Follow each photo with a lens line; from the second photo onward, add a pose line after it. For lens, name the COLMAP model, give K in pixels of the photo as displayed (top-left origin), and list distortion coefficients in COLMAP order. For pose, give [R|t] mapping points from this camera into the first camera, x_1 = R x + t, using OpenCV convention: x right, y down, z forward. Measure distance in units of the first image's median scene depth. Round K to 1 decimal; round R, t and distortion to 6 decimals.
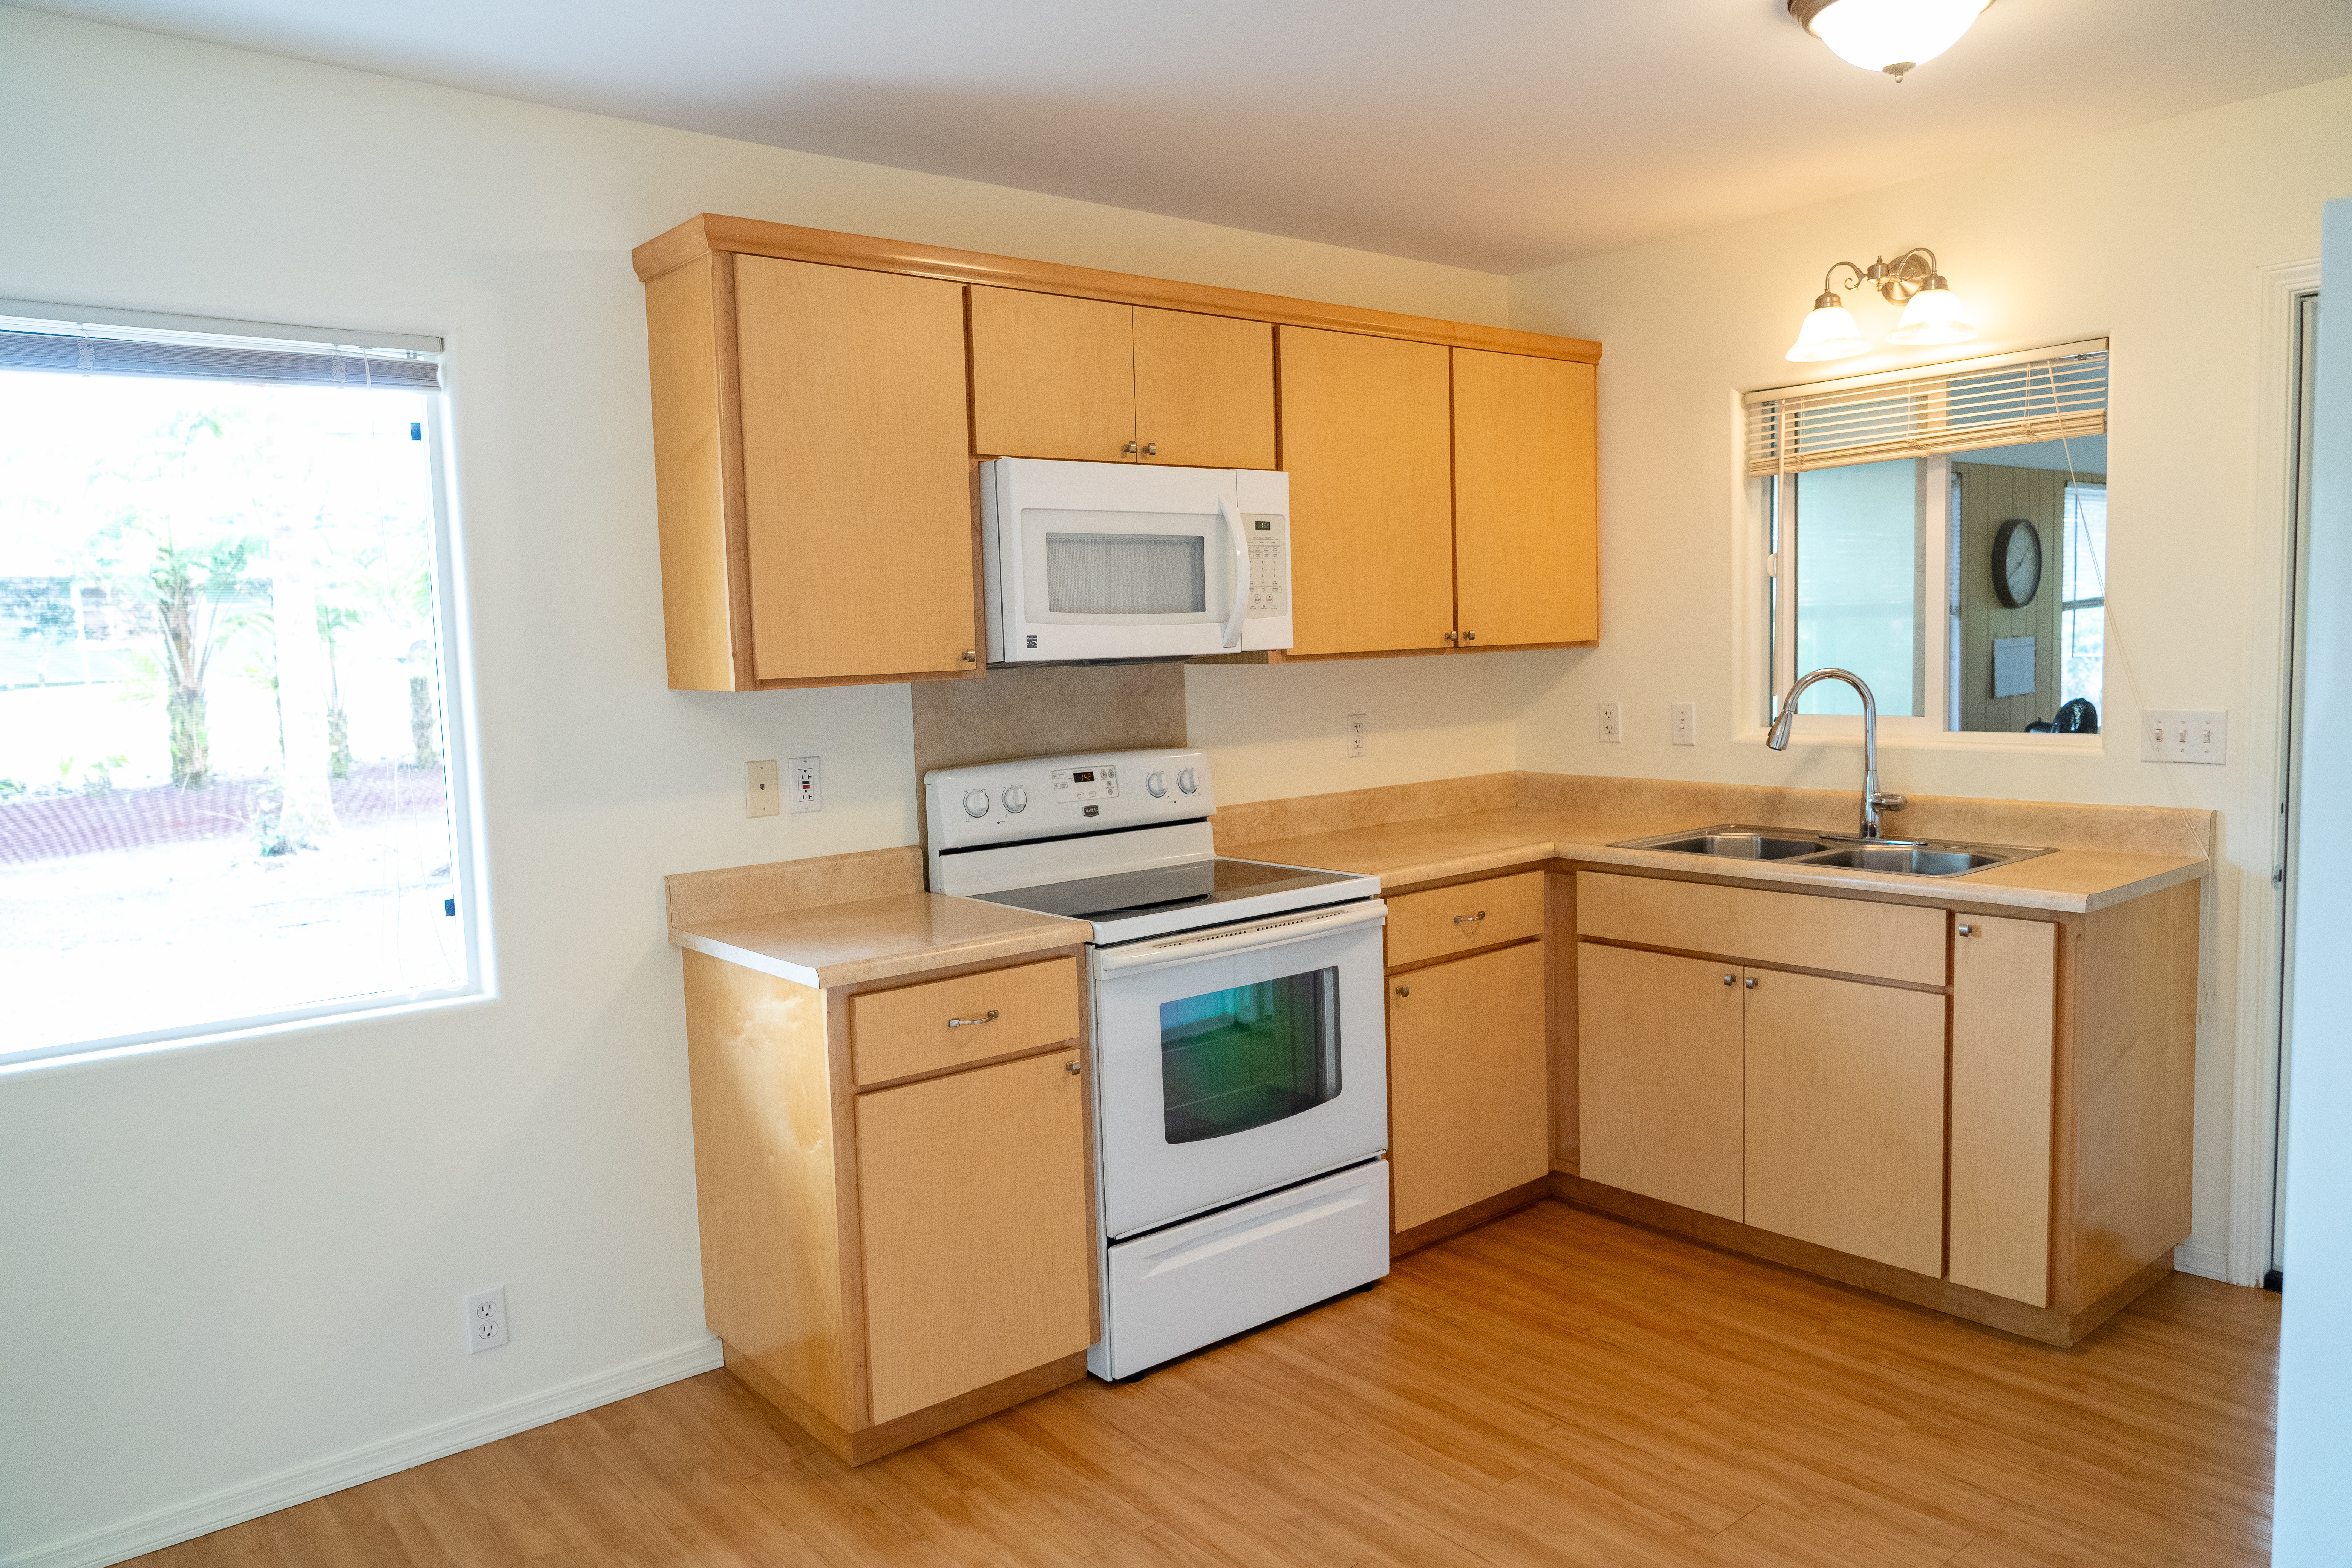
lens RADIAL K [[1603.3, 0, 1179.1], [0, 1603.3, 795.5], [0, 0, 1]] dist [-0.002995, -0.005291]
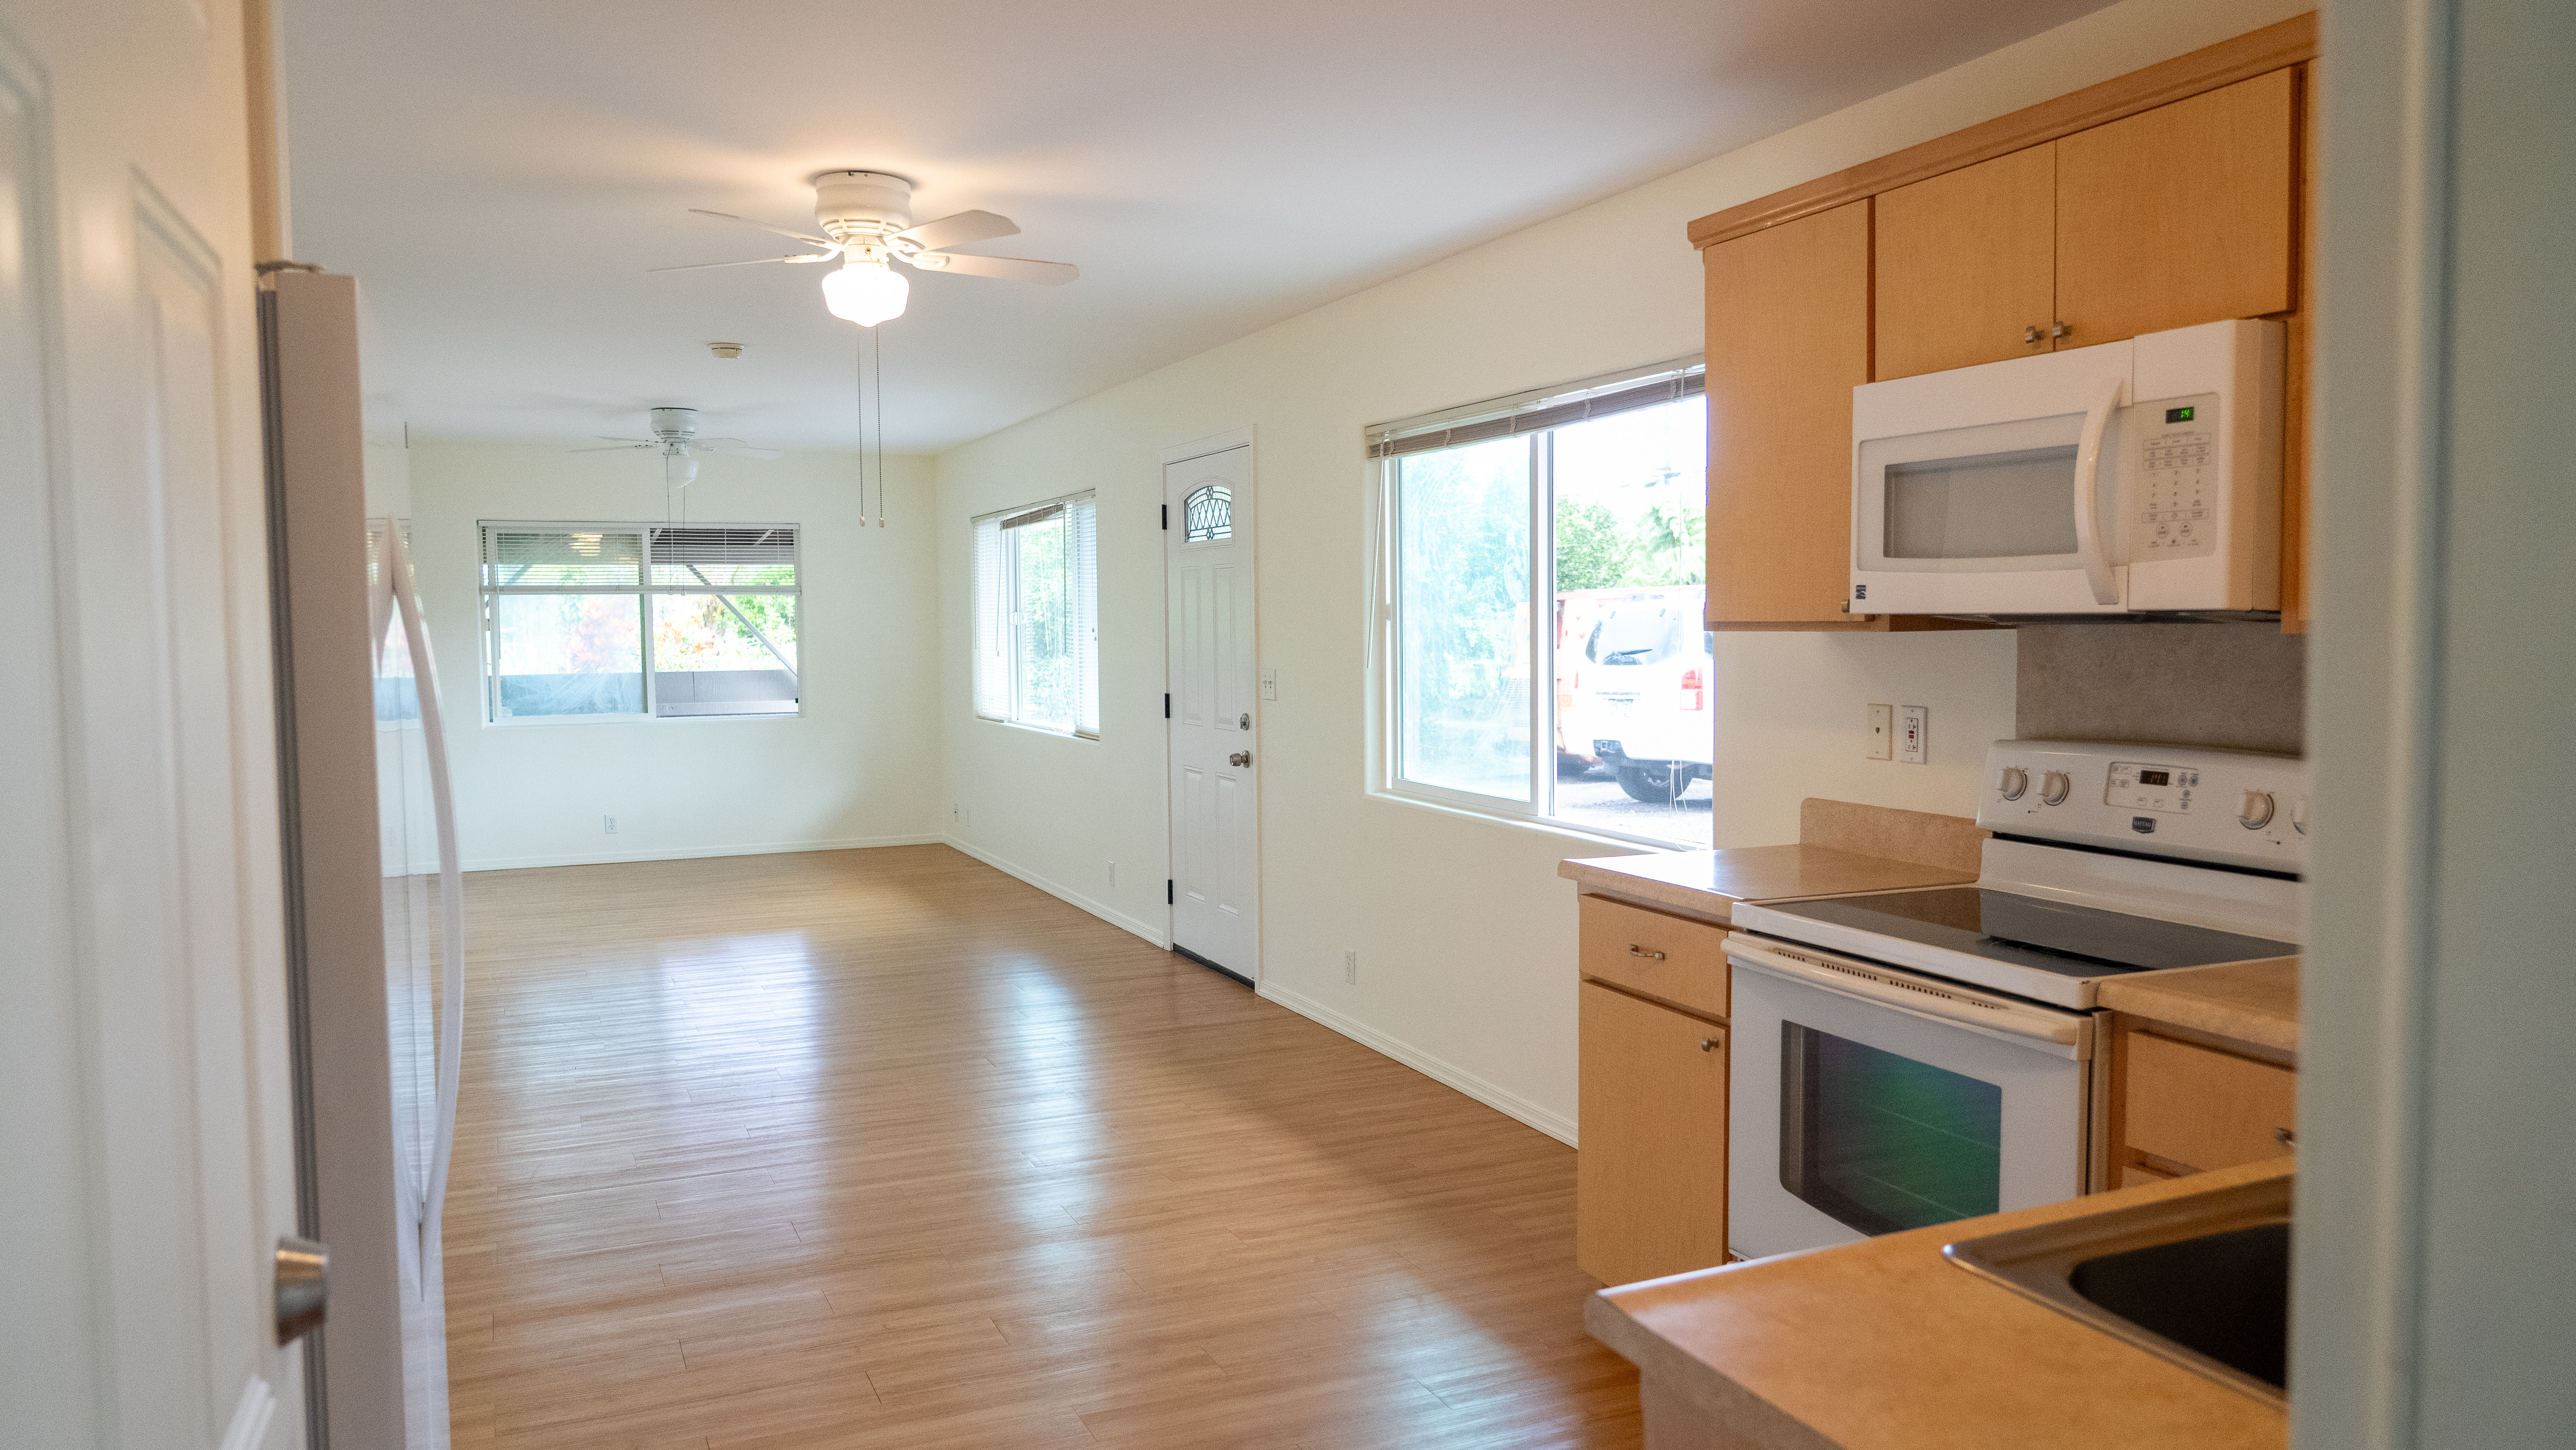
lens RADIAL K [[1823.7, 0, 1285.6], [0, 1823.7, 726.2], [0, 0, 1]] dist [0.005314, -0.002282]
pose [[-0.282004, 0.092203, -0.954972, 0.851628], [-0.078262, 0.989843, 0.118680, -0.103740], [0.956216, 0.108206, -0.271924, 0.868062]]
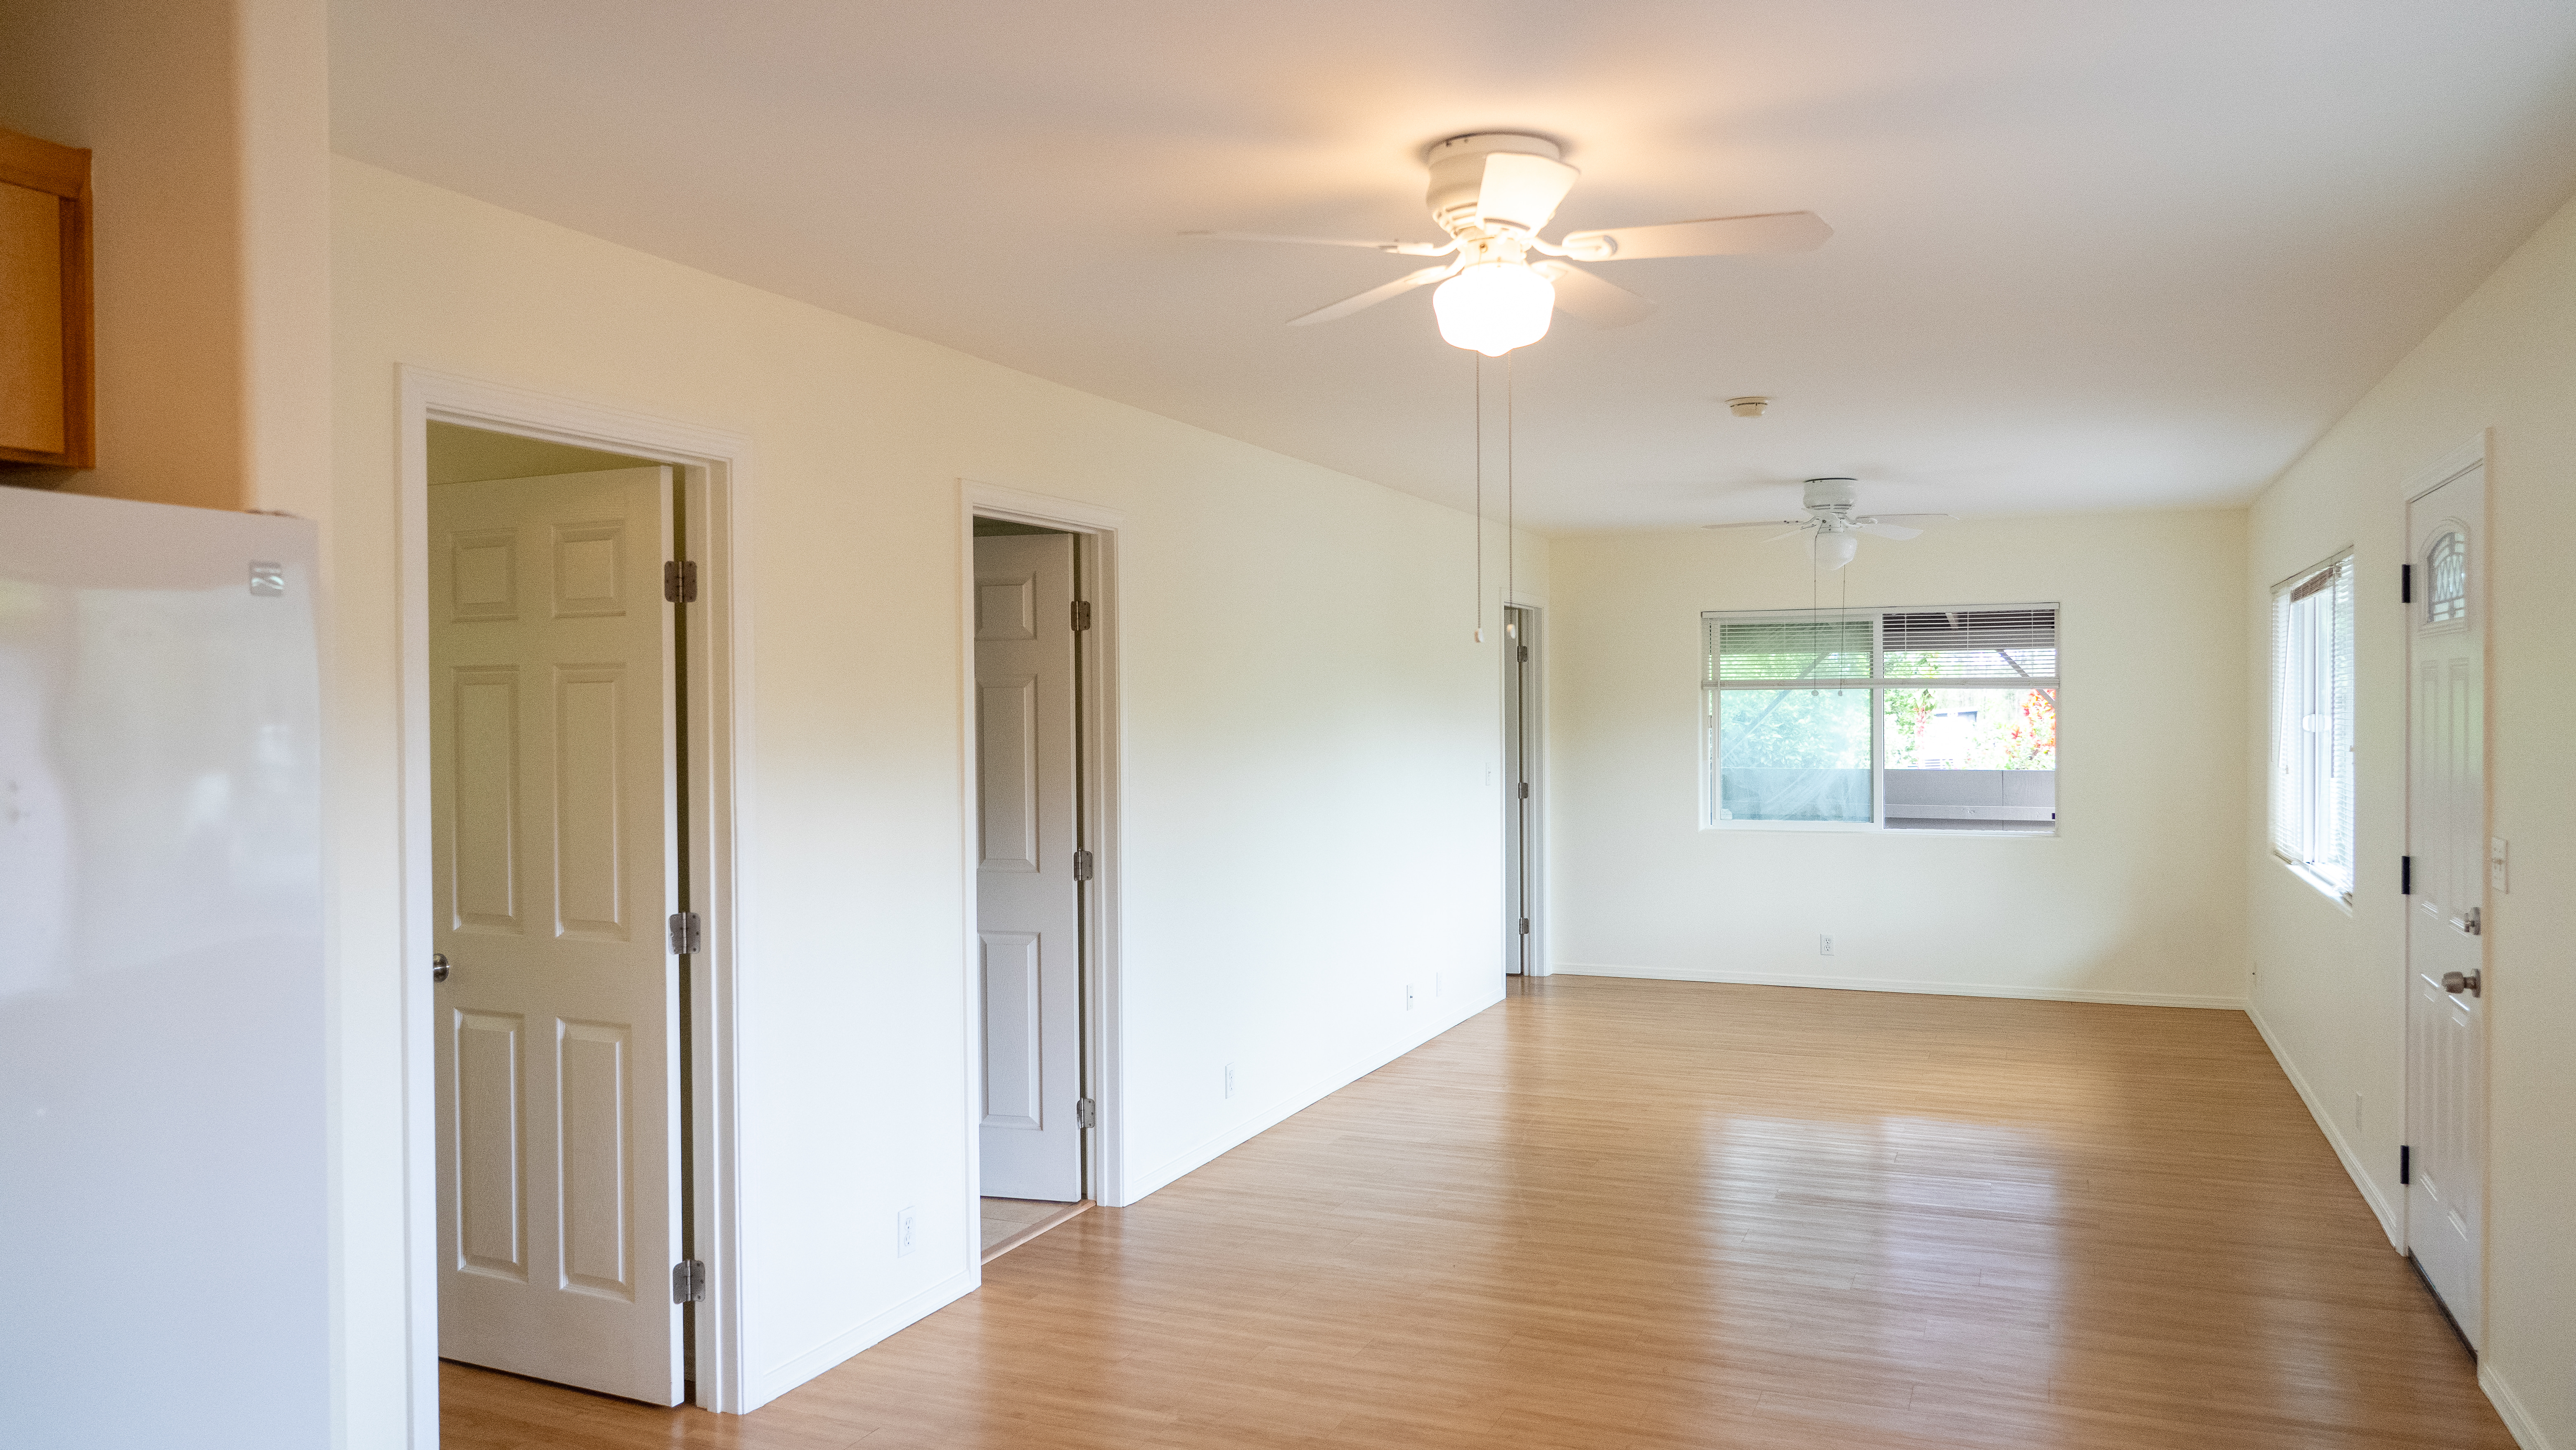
lens RADIAL K [[1823.7, 0, 1298.0], [0, 1823.7, 723.0], [0, 0, 1]] dist [0.005314, -0.002282]
pose [[-0.879350, 0.045642, -0.473983, 0.217941], [-0.010404, 0.993316, 0.114954, -0.128205], [0.476062, 0.106016, -0.872998, 0.950375]]
